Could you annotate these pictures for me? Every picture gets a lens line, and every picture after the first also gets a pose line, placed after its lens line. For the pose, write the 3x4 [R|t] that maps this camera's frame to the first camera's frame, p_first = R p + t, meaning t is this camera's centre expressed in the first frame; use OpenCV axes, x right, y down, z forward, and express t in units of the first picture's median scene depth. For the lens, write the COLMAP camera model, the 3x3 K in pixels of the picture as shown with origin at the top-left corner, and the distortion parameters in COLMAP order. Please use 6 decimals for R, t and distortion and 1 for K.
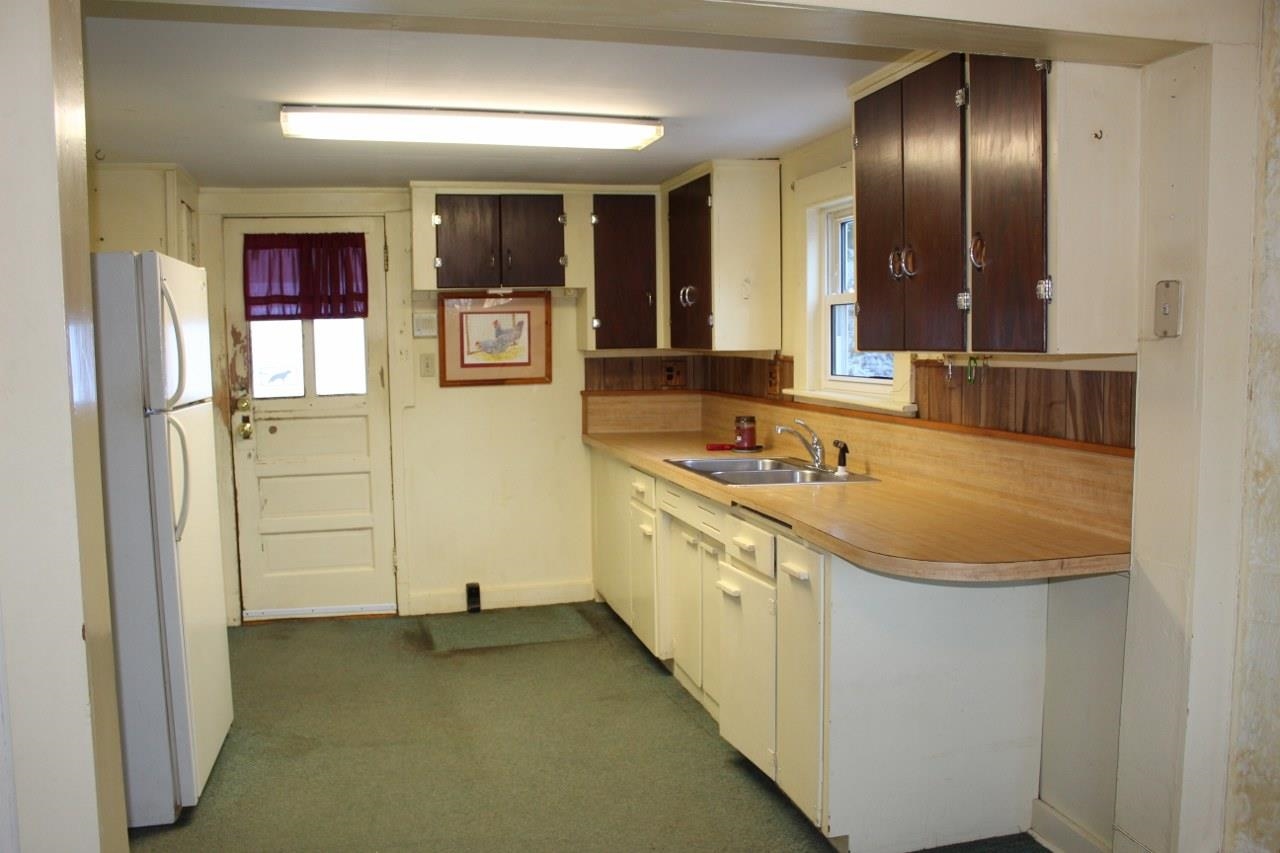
lens RADIAL K [[1072.8, 0, 640.0], [0, 1072.8, 446.8], [0, 0, 1]] dist [-0.155826, 0.136990]
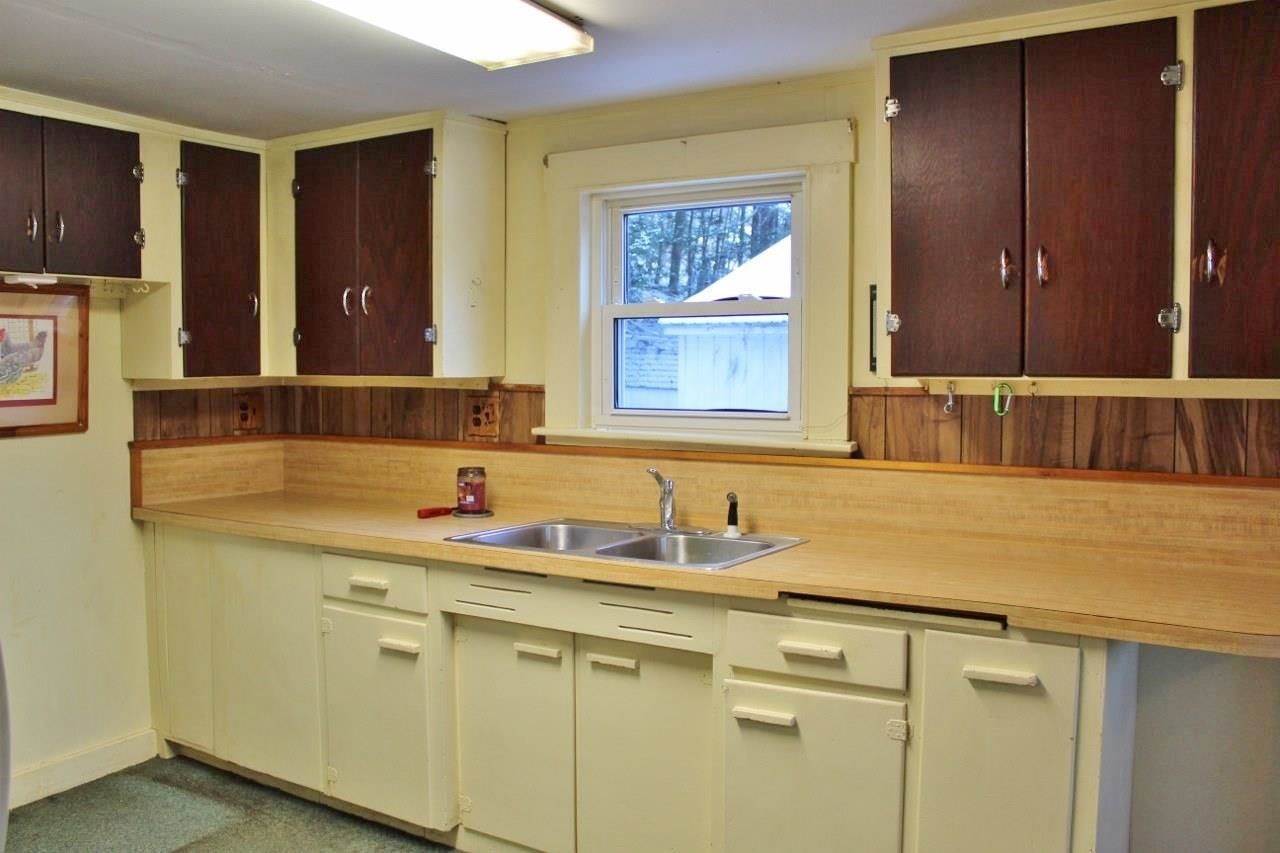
lens RADIAL K [[1072.8, 0, 640.0], [0, 1072.8, 446.8], [0, 0, 1]] dist [-0.155826, 0.136990]
pose [[0.720475, -0.042909, 0.692152, -0.324440], [0.062265, 0.998055, -0.002940, -0.033492], [-0.690680, 0.045215, 0.721746, 0.396210]]
